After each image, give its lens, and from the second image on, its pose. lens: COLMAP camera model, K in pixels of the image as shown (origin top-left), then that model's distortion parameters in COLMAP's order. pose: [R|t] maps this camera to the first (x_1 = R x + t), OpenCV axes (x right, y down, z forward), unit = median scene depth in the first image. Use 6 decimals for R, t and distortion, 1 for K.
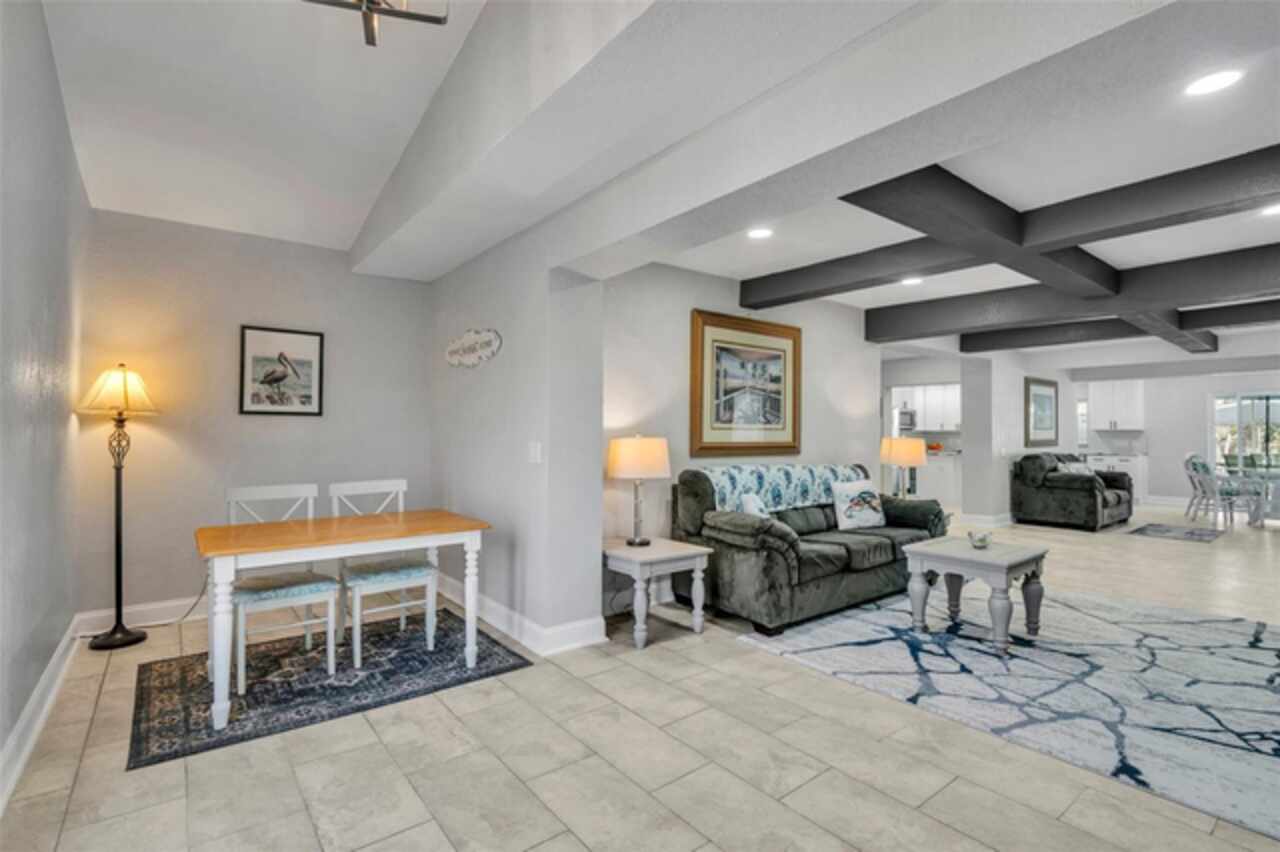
lens RADIAL K [[597.0, 0, 636.9], [0, 597.0, 423.7], [0, 0, 1]] dist [-0.001076, -0.001377]
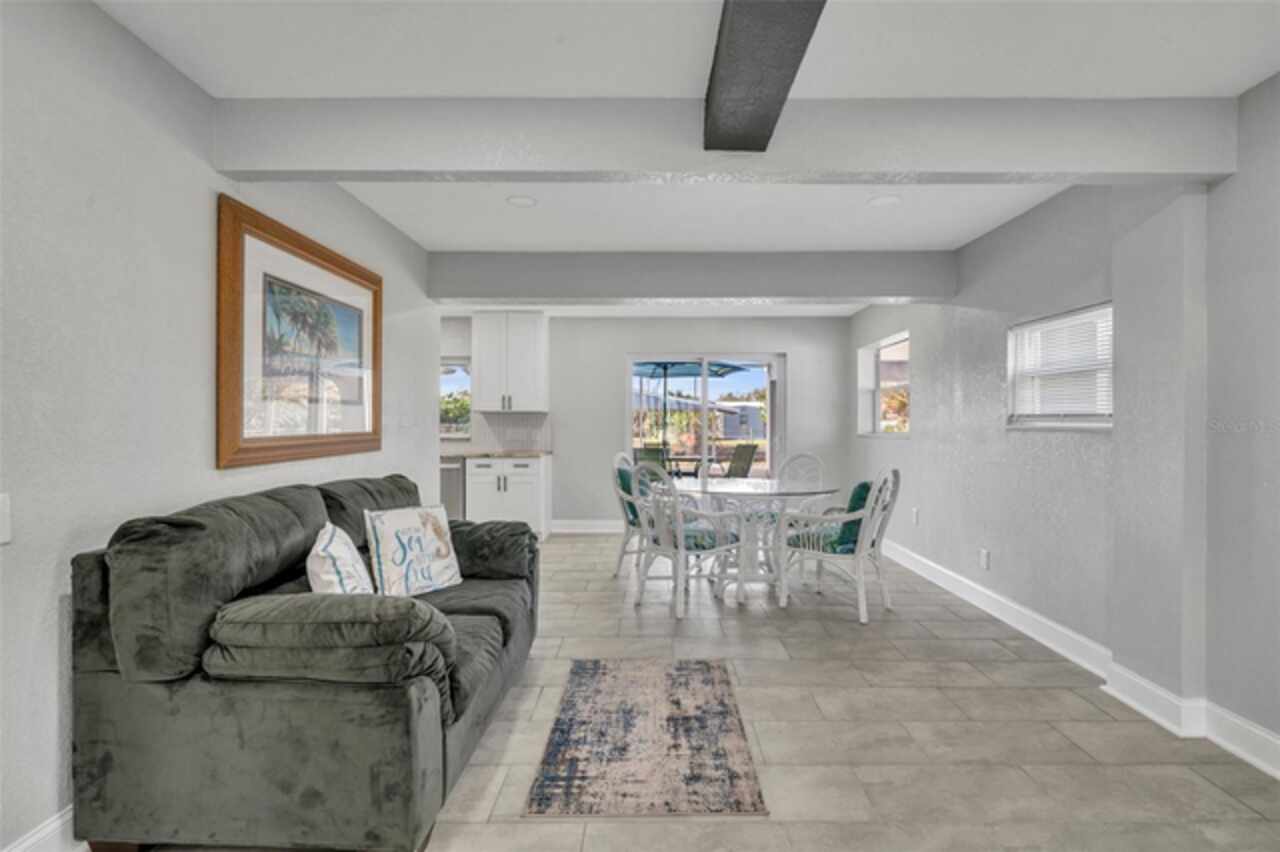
lens RADIAL K [[597.0, 0, 642.5], [0, 597.0, 423.3], [0, 0, 1]] dist [-0.001076, -0.001377]
pose [[0.634424, -0.003522, 0.772977, 0.561485], [-0.014556, 0.999758, 0.016502, 0.013442], [-0.772848, -0.021721, 0.634219, 0.686322]]
